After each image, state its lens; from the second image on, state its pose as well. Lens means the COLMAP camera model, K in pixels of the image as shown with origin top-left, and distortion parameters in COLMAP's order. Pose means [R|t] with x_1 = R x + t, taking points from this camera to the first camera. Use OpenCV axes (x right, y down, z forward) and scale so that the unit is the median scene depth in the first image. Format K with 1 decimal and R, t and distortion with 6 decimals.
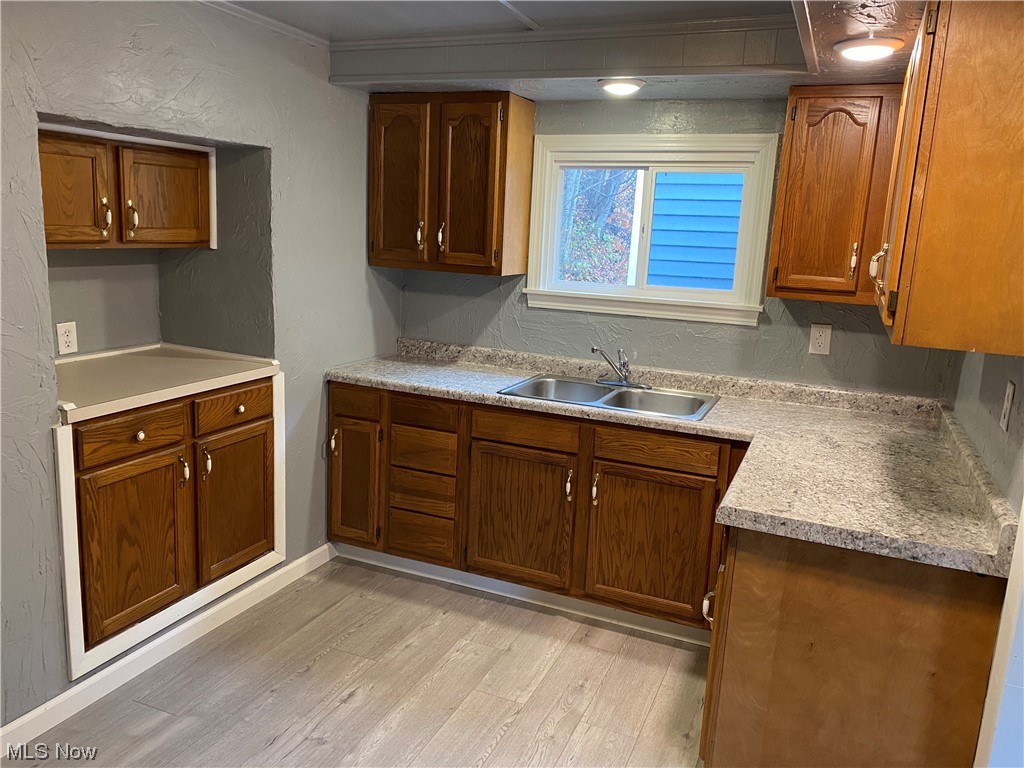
lens RADIAL K [[772.3, 0, 512.0], [0, 772.3, 384.0], [0, 0, 1]] dist [0.078639, -0.119625]
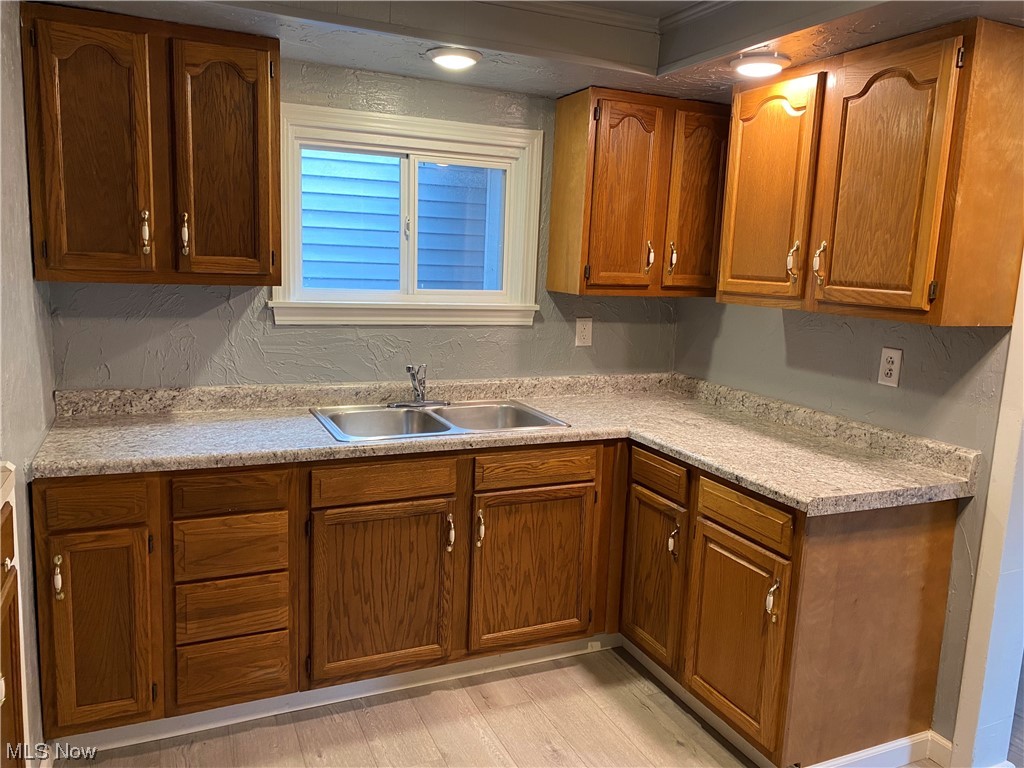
lens RADIAL K [[772.3, 0, 512.0], [0, 772.3, 384.0], [0, 0, 1]] dist [0.078639, -0.119625]
pose [[0.677983, -0.142516, 0.721130, -0.438157], [0.137114, 0.988326, 0.066411, -0.070356], [-0.722177, 0.053852, 0.689609, 0.348529]]
